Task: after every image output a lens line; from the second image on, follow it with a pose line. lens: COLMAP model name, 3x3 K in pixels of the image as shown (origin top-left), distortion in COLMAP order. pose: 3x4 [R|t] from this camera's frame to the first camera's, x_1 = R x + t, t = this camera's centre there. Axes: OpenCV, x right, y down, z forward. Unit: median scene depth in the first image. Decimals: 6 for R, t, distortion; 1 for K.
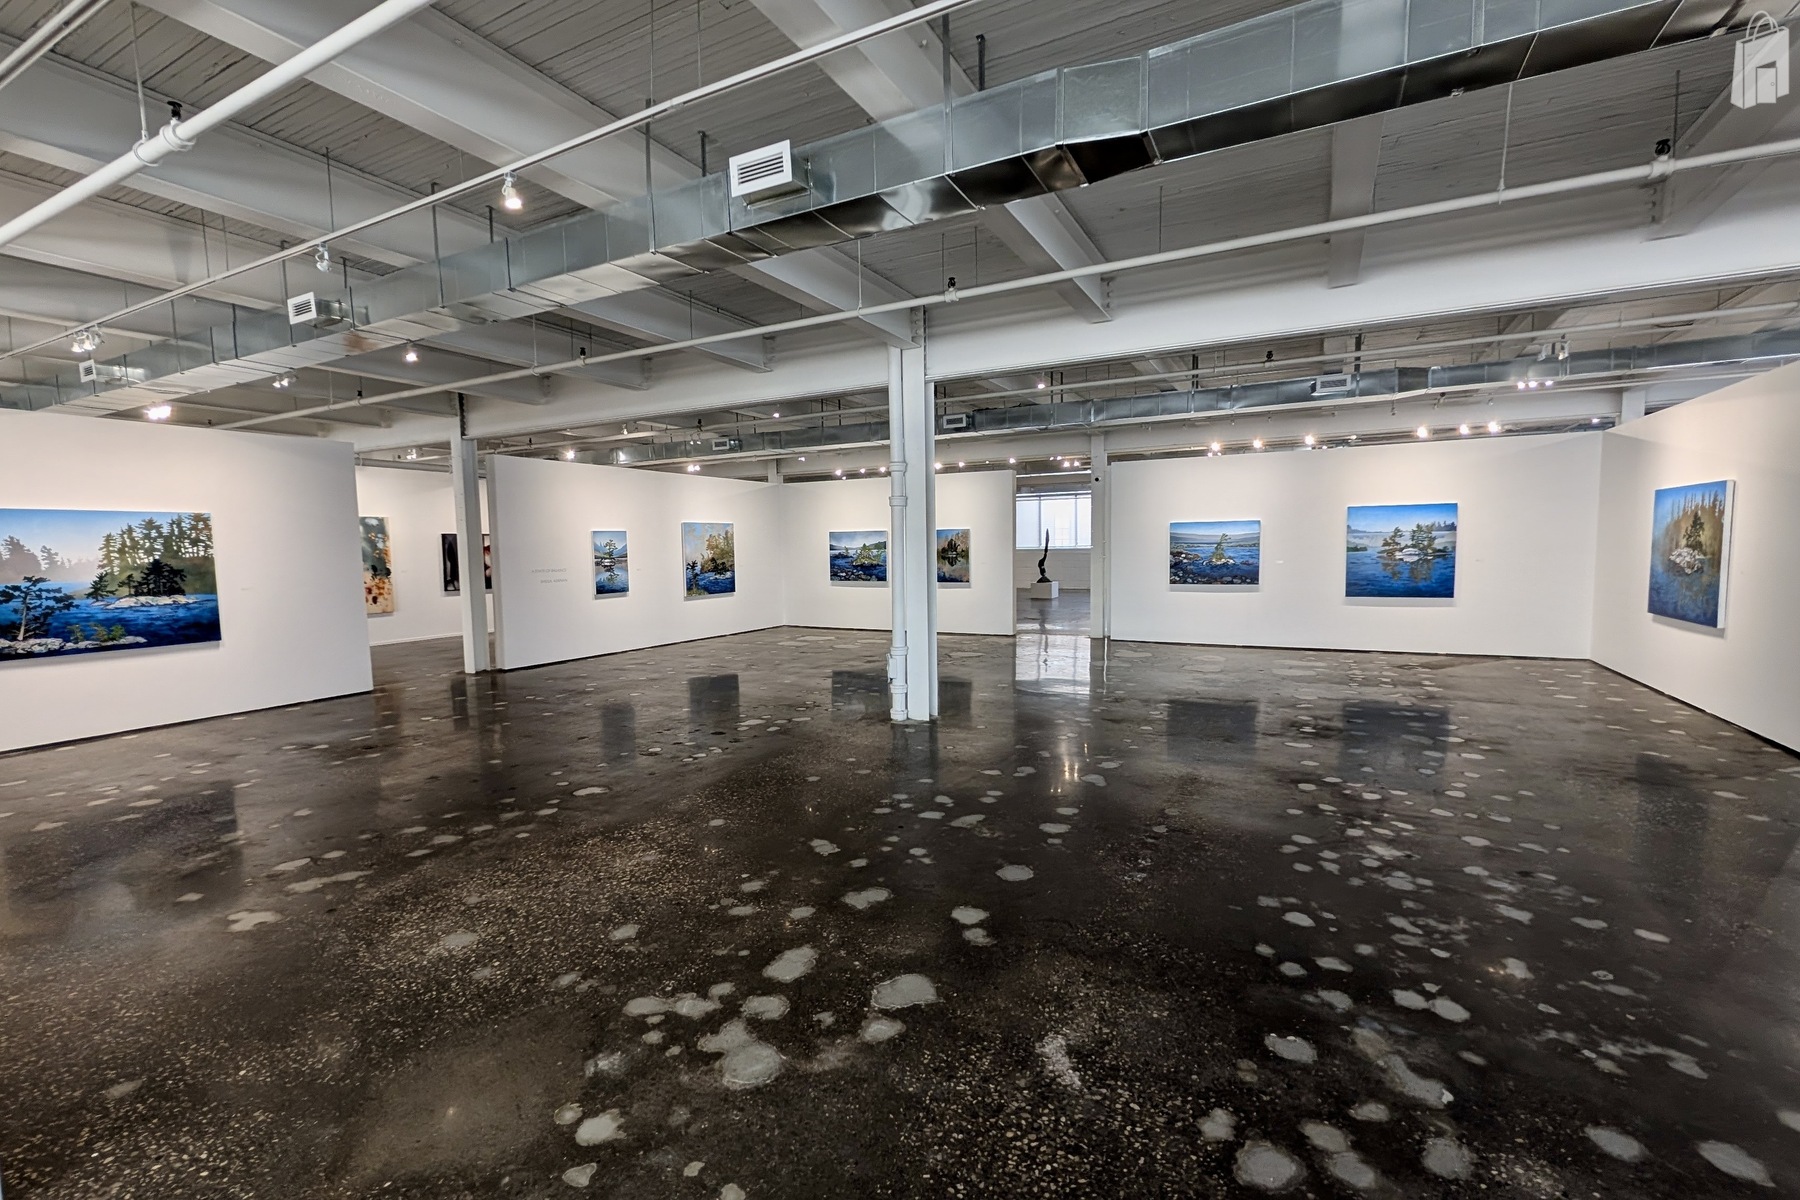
lens RADIAL K [[775.3, 0, 897.1], [0, 775.3, 614.8], [0, 0, 1]] dist [0.007096, -0.000030]
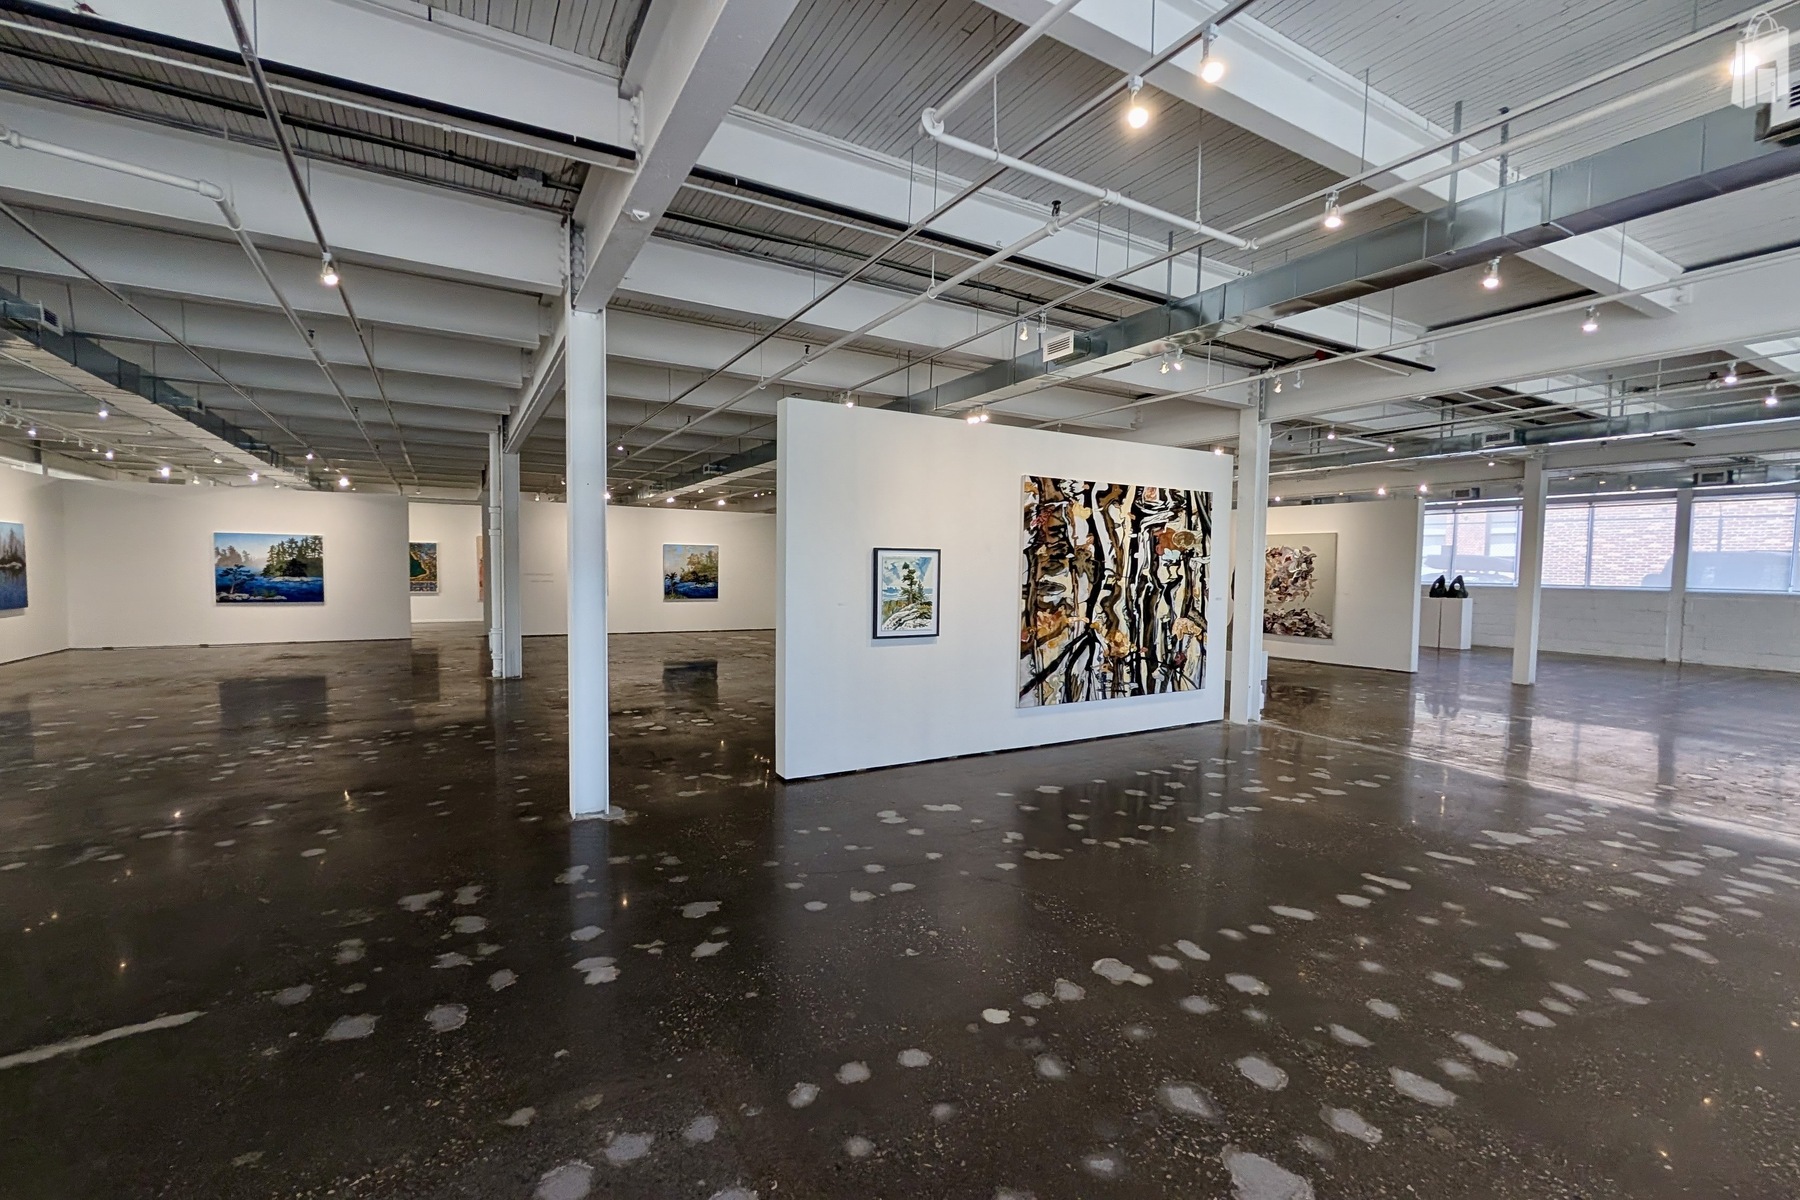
lens RADIAL K [[775.2, 0, 903.0], [0, 775.2, 609.1], [0, 0, 1]] dist [0.000049, -0.000092]
pose [[0.852980, 0.058408, -0.518665, 1.323800], [-0.077081, 0.996919, -0.014499, -0.030900], [0.516220, 0.052346, 0.854855, 0.108803]]
